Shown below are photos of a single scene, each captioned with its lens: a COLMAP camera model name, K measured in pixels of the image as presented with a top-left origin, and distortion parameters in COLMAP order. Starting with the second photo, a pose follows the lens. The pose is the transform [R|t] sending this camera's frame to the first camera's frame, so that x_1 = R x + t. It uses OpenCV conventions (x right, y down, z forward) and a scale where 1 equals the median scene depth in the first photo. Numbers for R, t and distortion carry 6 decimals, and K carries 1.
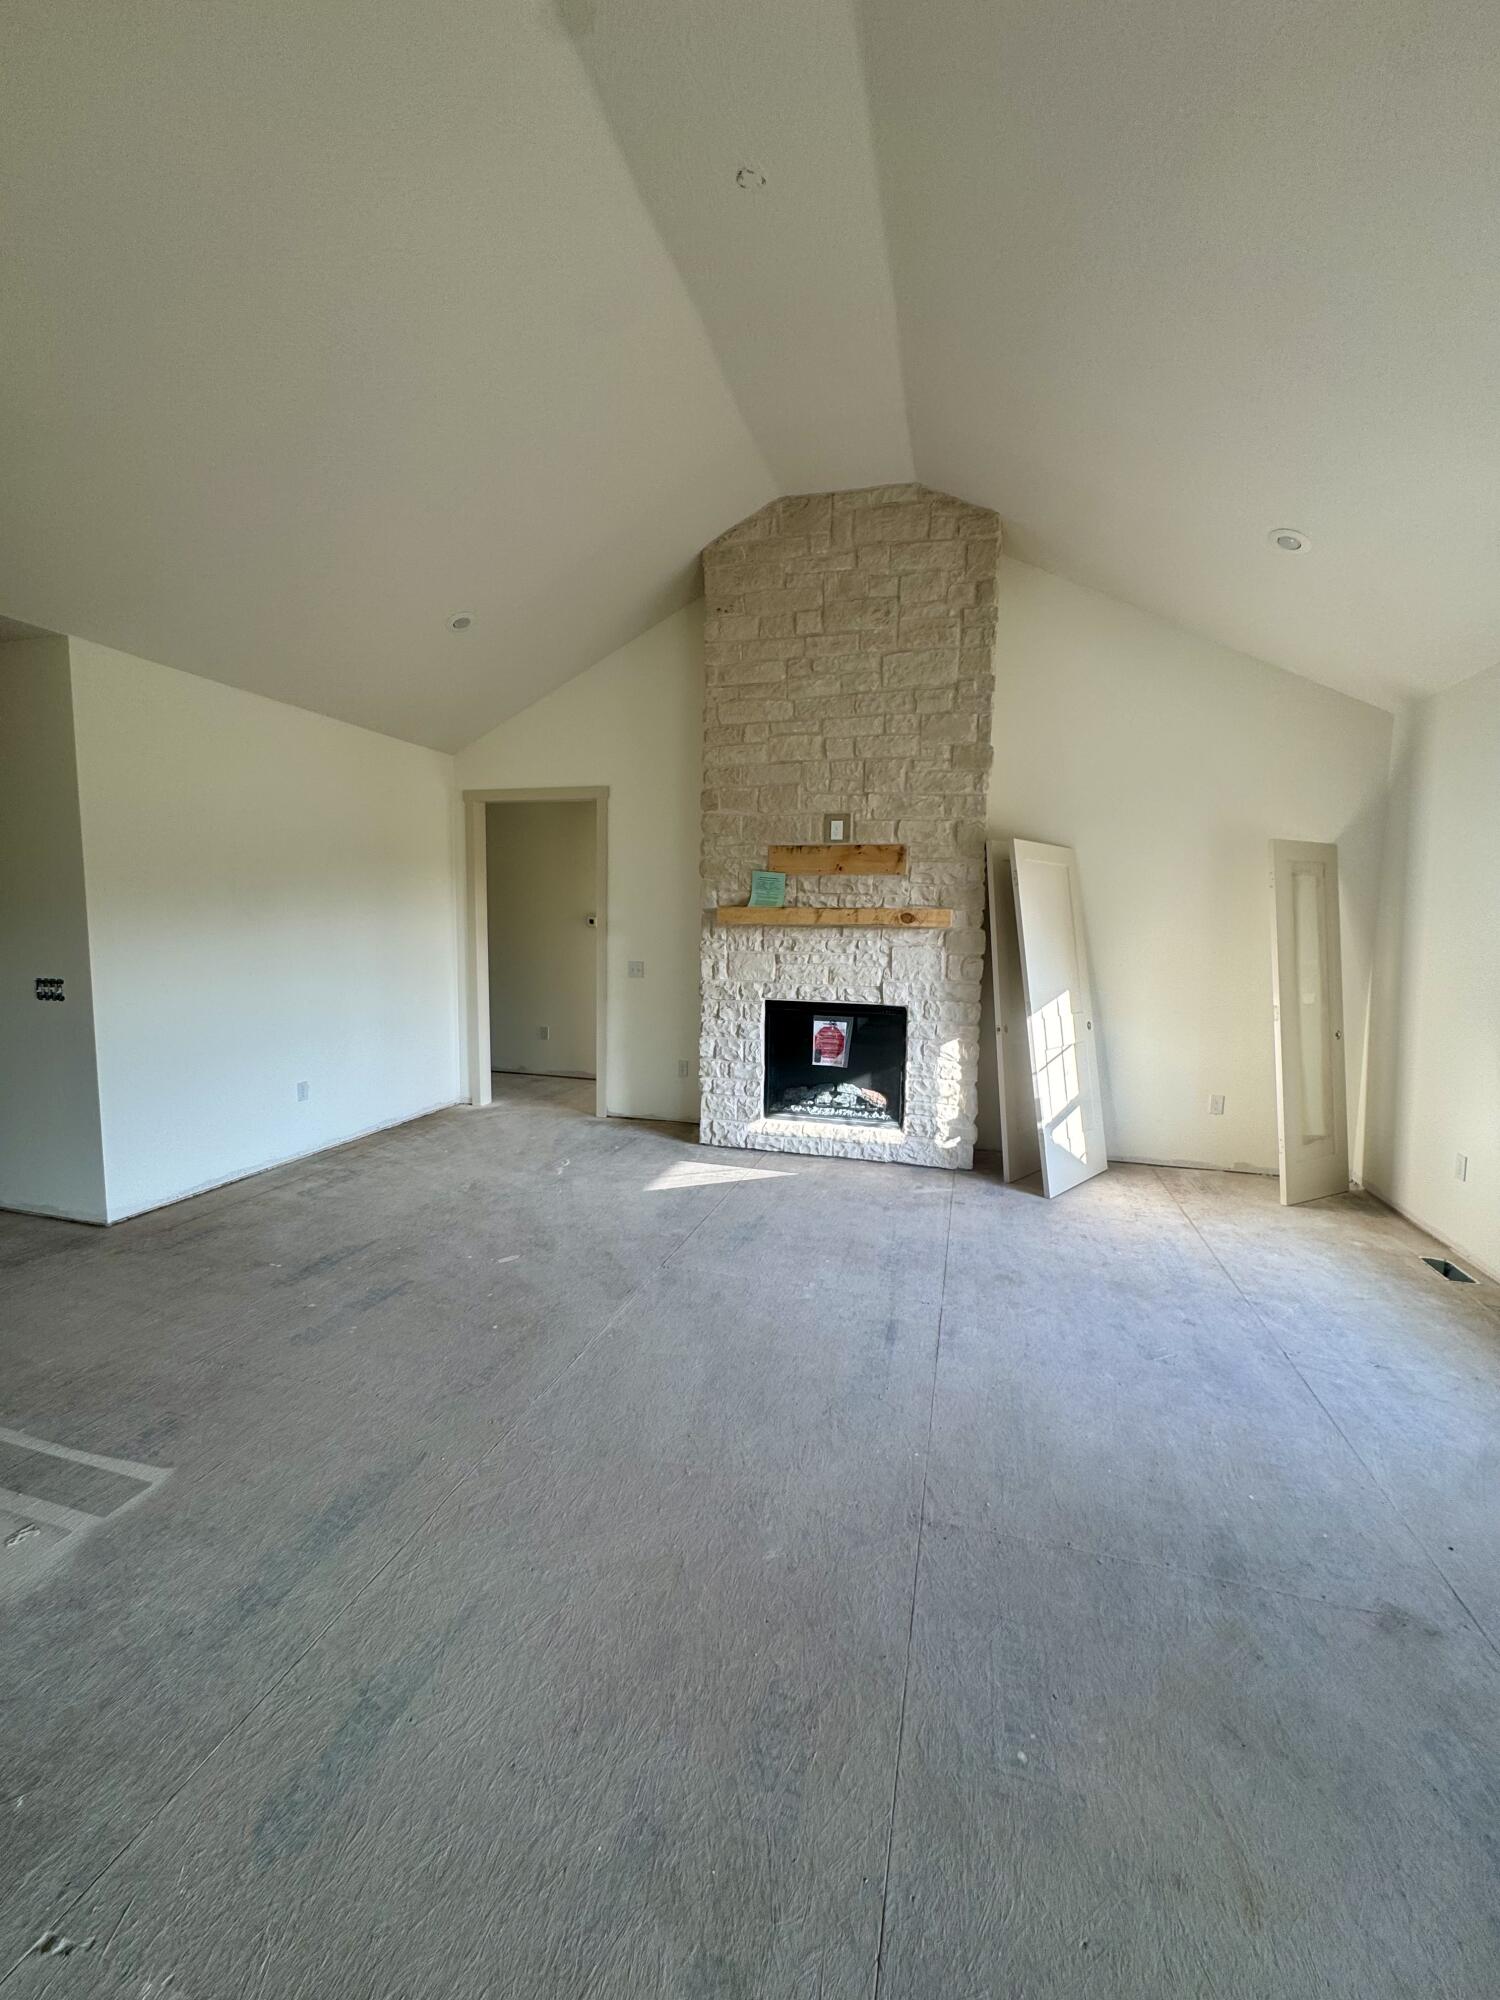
lens RADIAL K [[809.4, 0, 750.0], [0, 809.4, 1000.0], [0, 0, 1]] dist [-0.000739, -0.000105]
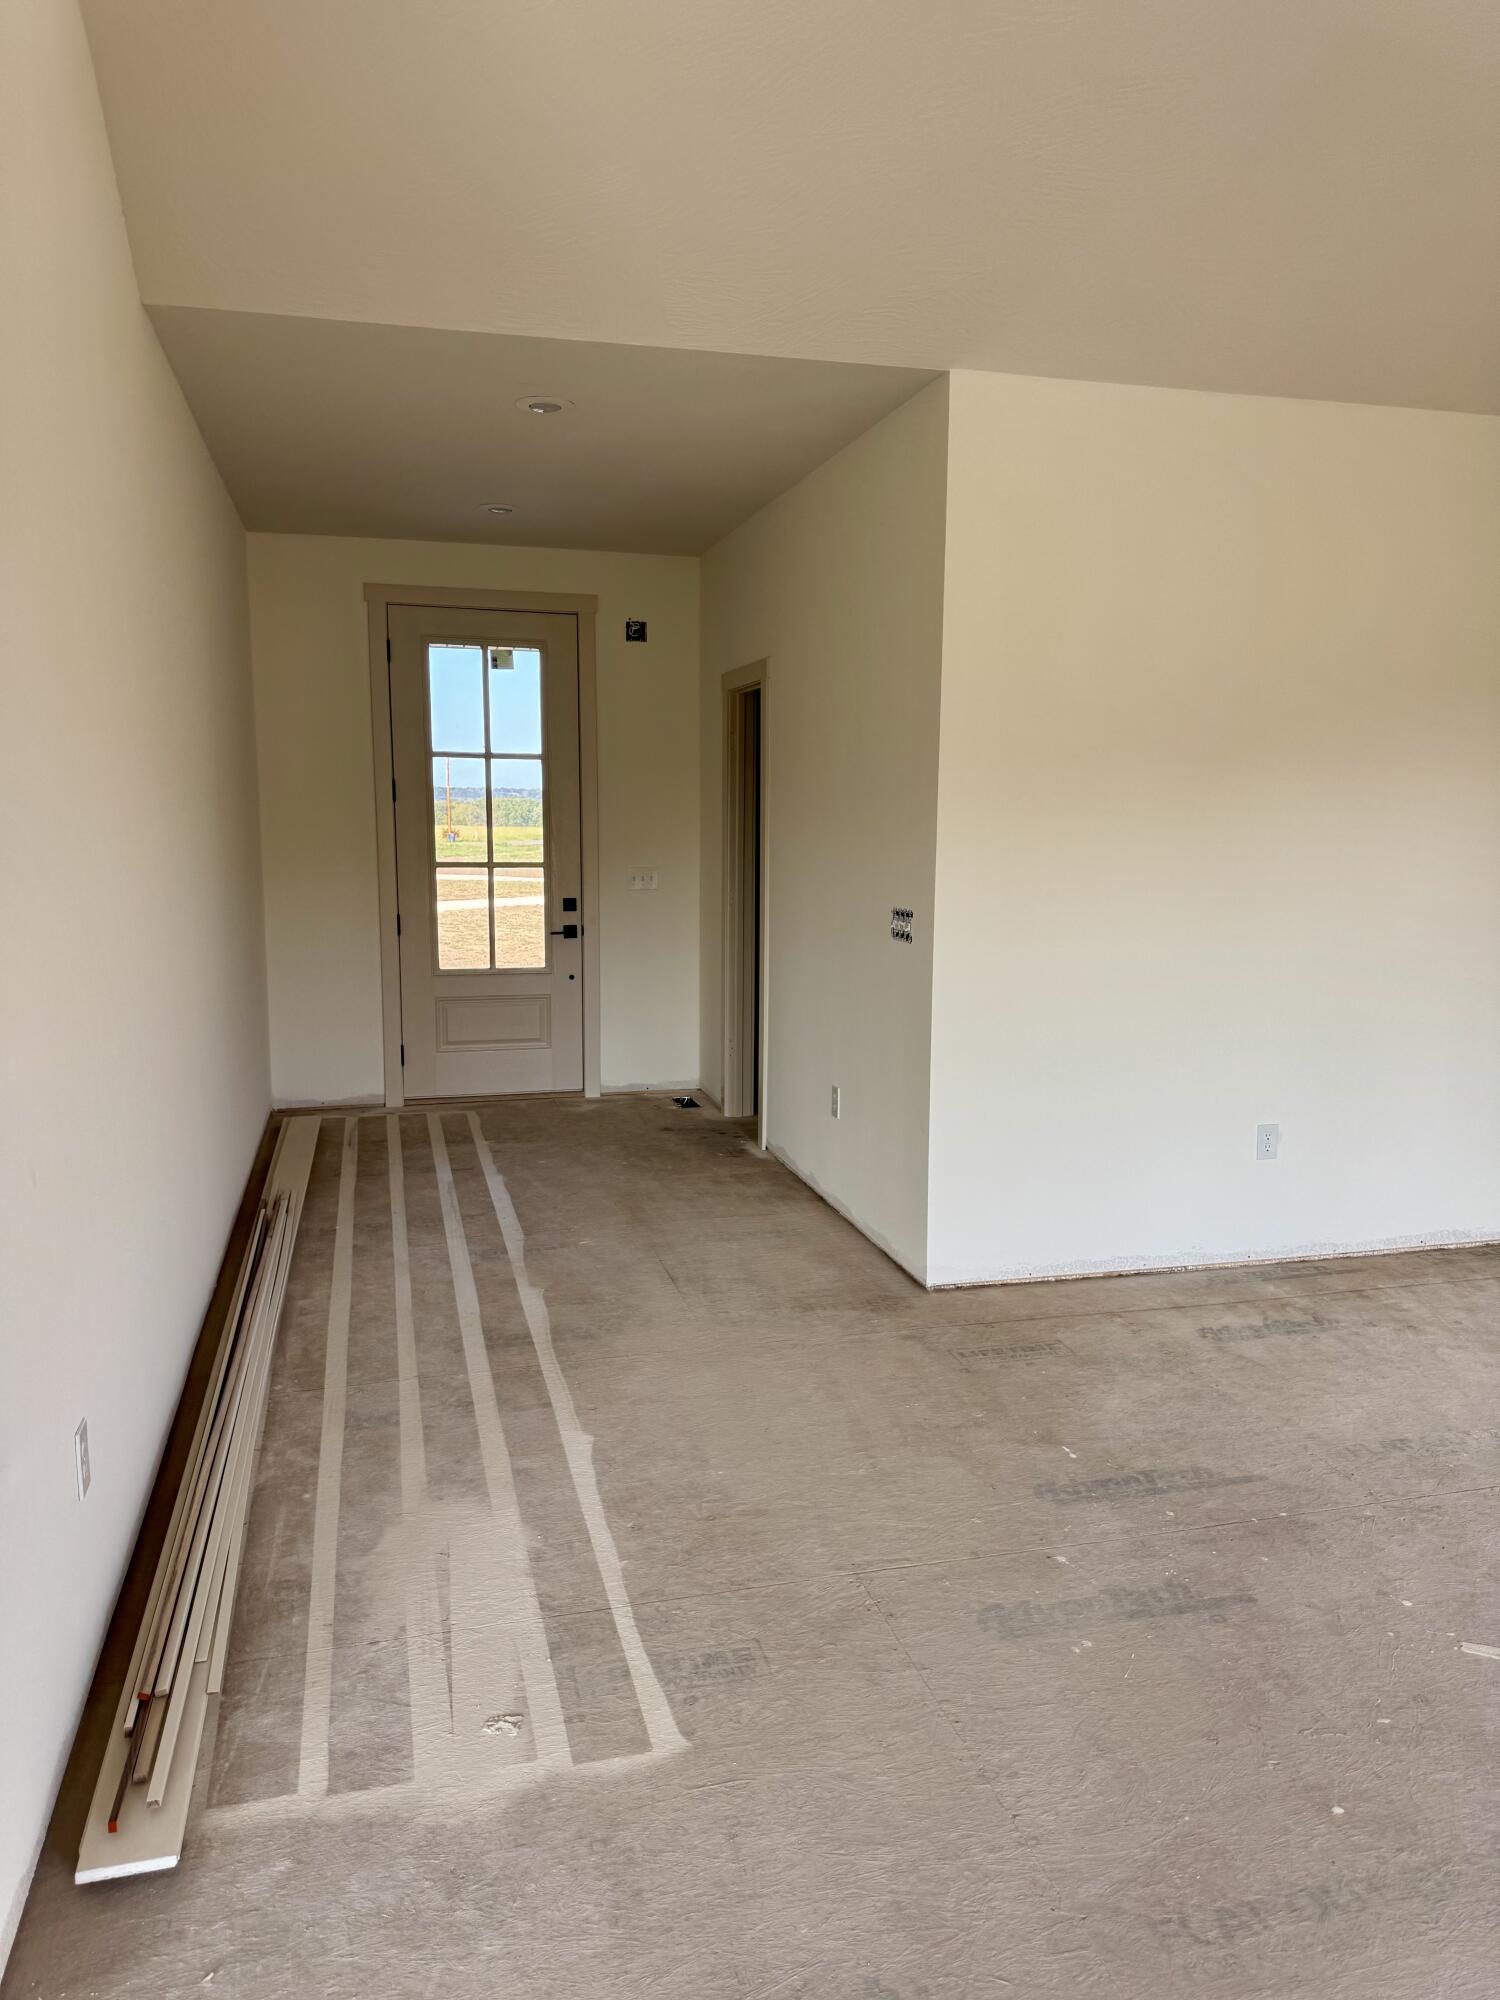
lens RADIAL K [[1423.6, 0, 750.0], [0, 1423.6, 1000.0], [0, 0, 1]] dist [0.005172, 0.000339]
pose [[0.514657, 0.119496, -0.849028, 0.082664], [-0.094957, 0.992092, 0.082071, -0.034764], [0.852122, 0.038383, 0.521934, 0.262064]]
